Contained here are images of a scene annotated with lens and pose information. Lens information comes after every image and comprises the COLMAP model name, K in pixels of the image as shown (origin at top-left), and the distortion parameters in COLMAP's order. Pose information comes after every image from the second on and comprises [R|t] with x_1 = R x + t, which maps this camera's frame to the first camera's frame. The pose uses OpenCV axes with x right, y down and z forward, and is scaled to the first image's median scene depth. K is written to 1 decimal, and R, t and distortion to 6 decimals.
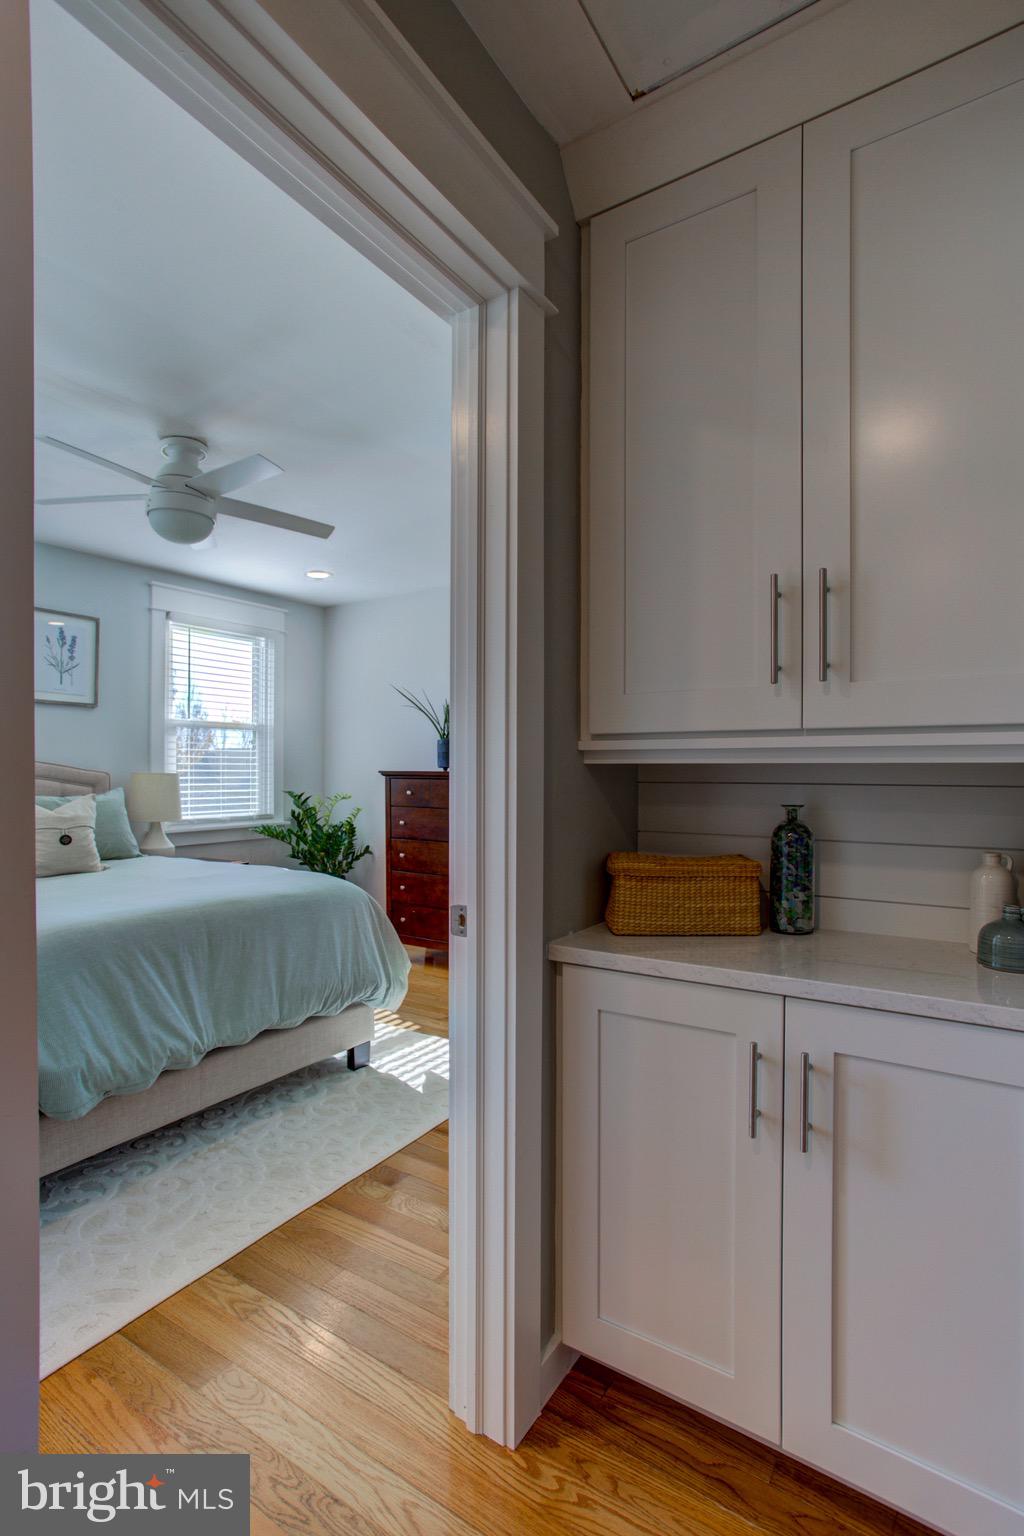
lens RADIAL K [[744.4, 0, 514.3], [0, 744.4, 785.9], [0, 0, 1]] dist [-0.048467, 0.026821]
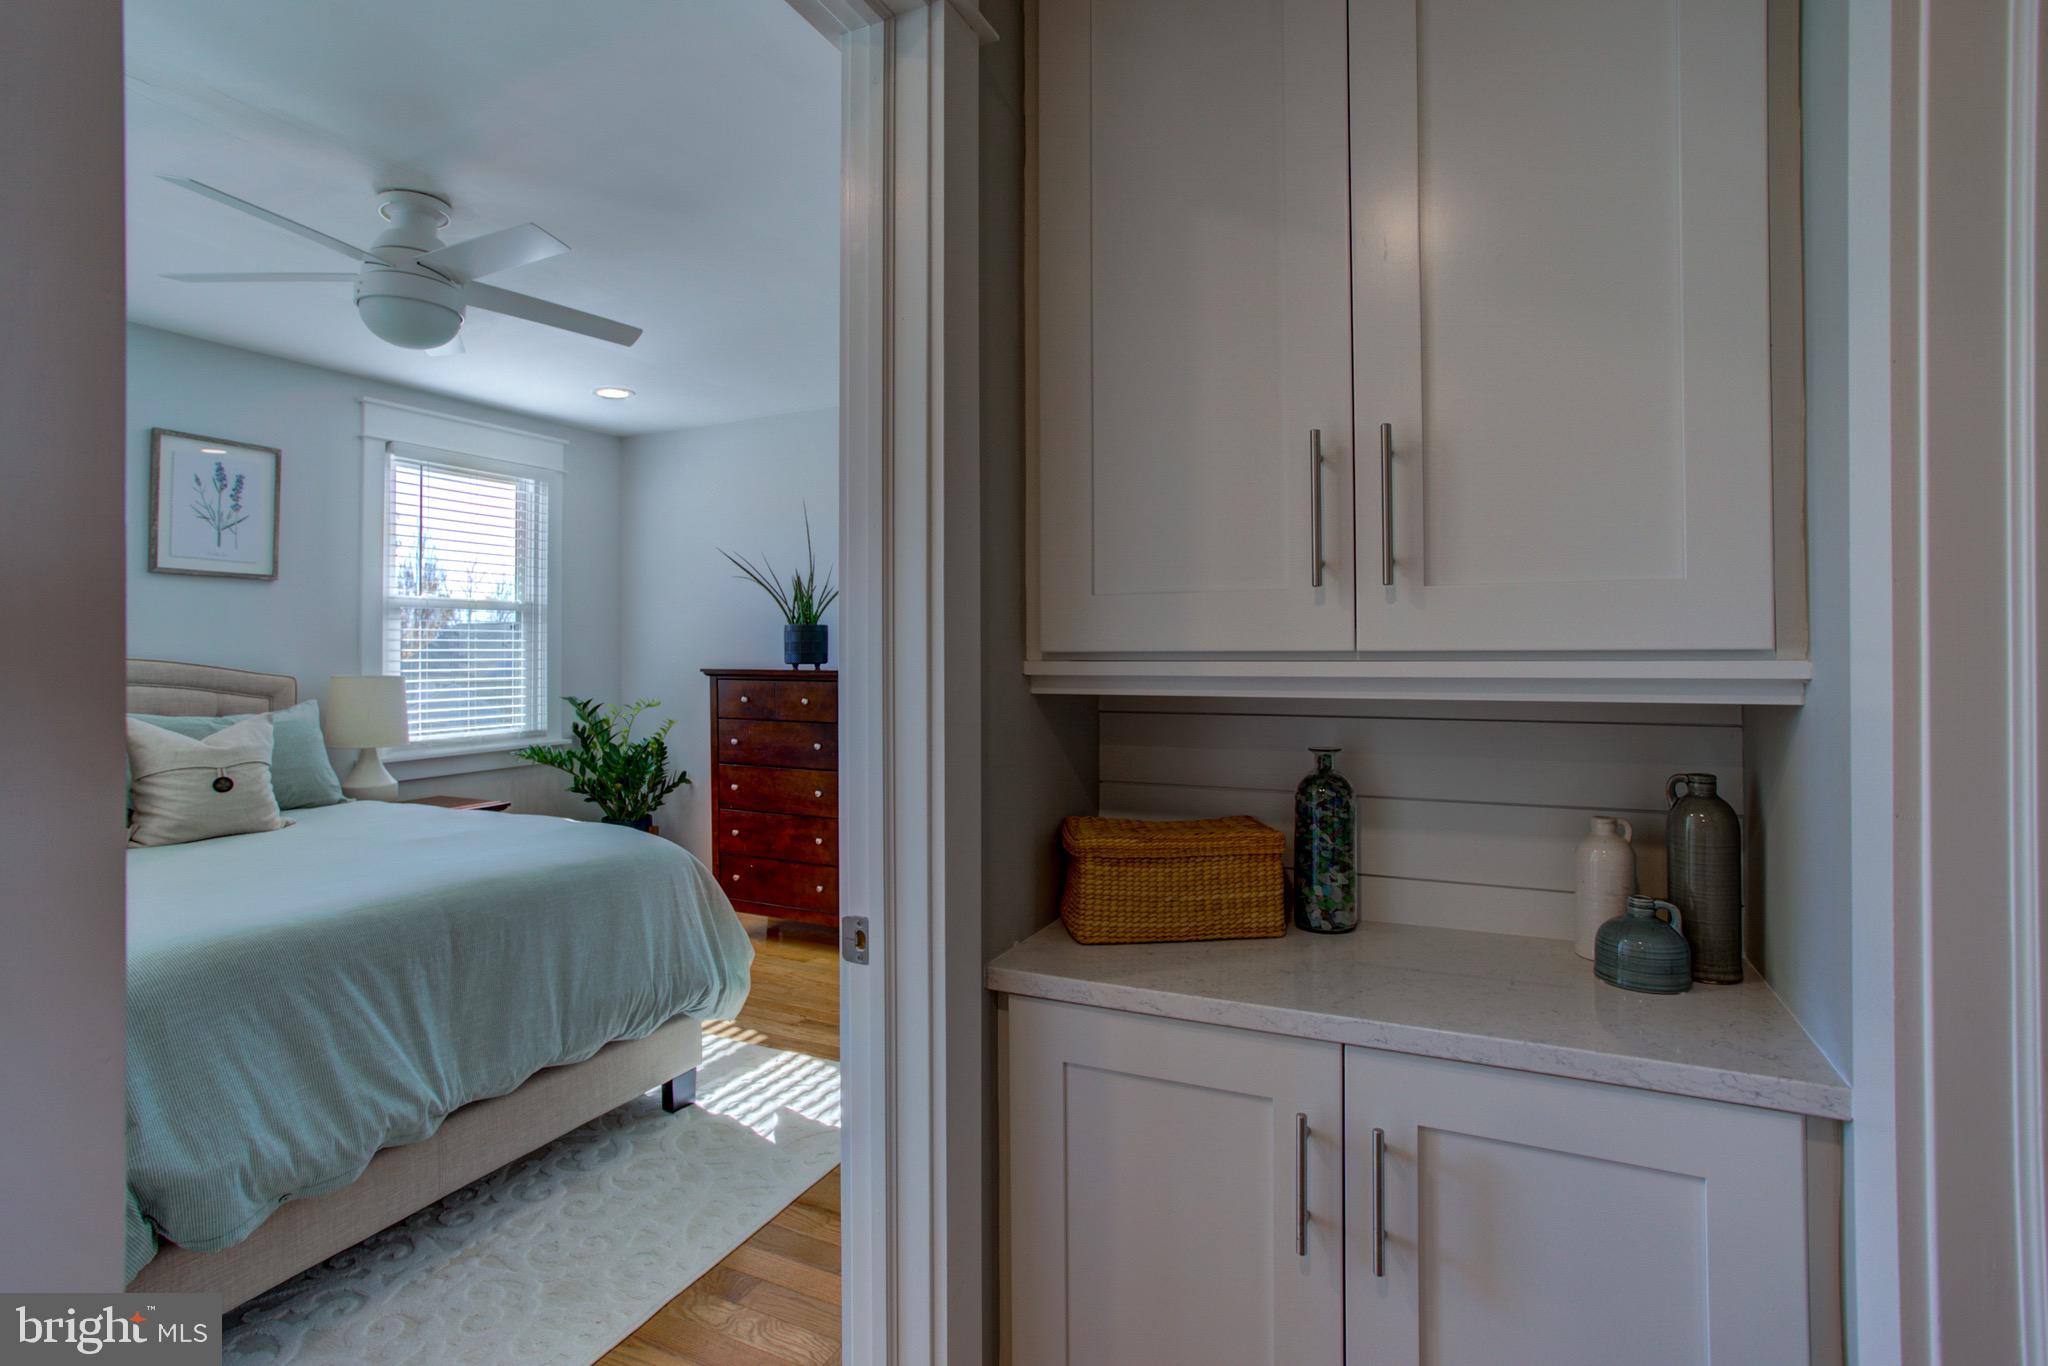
lens RADIAL K [[992.5, 0, 996.3], [0, 992.5, 651.1], [0, 0, 1]] dist [-0.048467, 0.026821]
pose [[0.992993, -0.006029, 0.118023, -0.026328], [0.008674, 0.999722, -0.021911, -0.027588], [-0.117858, 0.022781, 0.992769, 0.053488]]
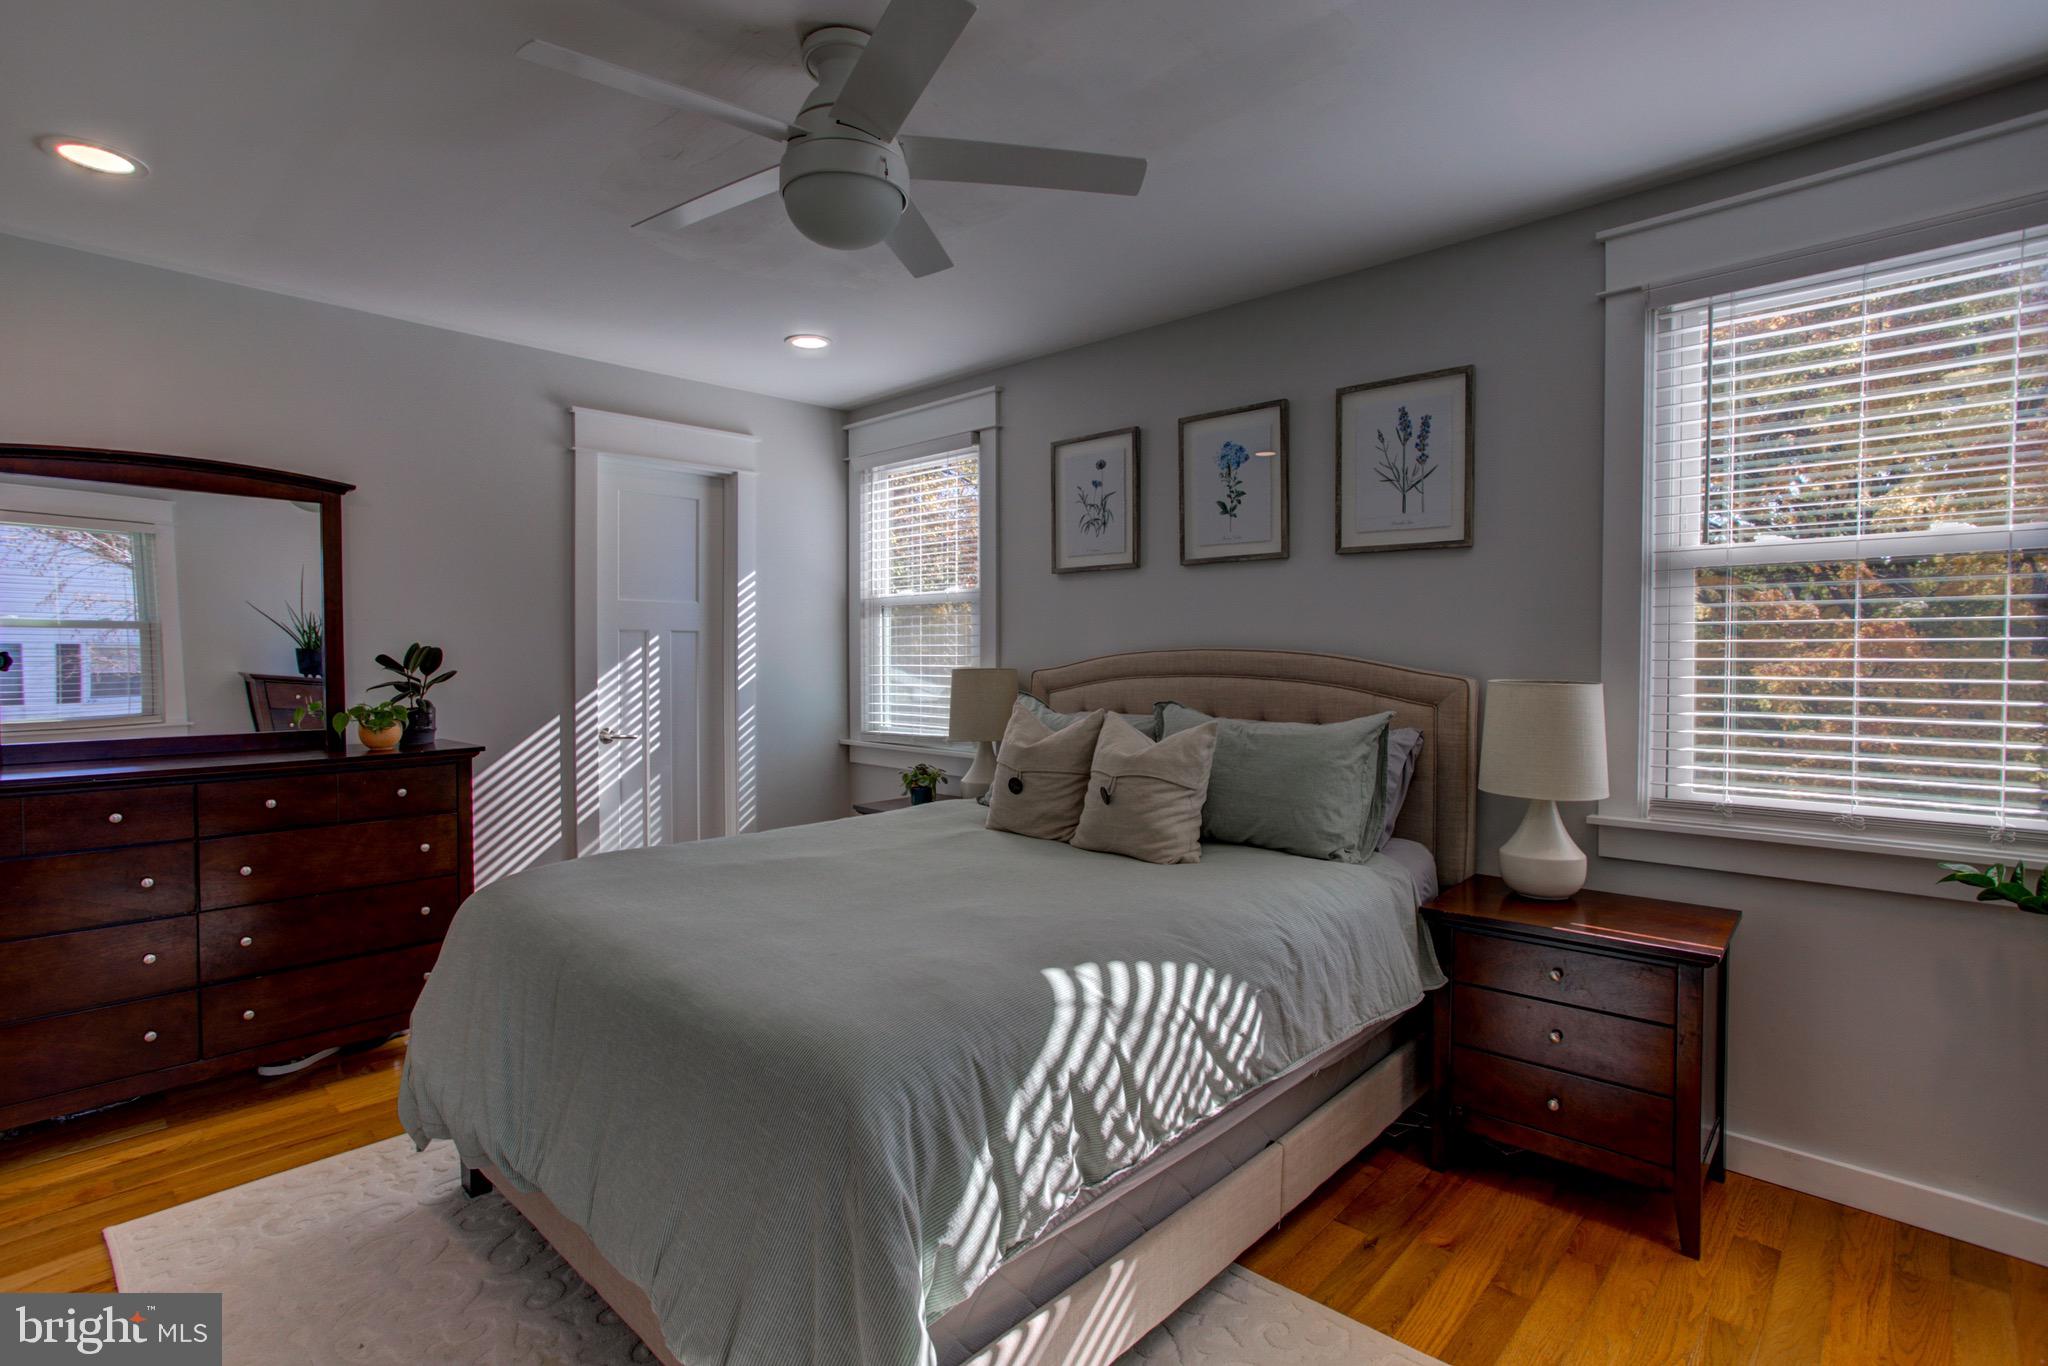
lens RADIAL K [[1007.0, 0, 1018.2], [0, 1007.0, 689.2], [0, 0, 1]] dist [-0.050541, 0.029342]
pose [[-0.173136, 0.030975, -0.984411, 0.245910], [-0.019037, 0.999213, 0.034789, -0.049145], [0.984714, 0.024764, -0.172410, 1.381830]]
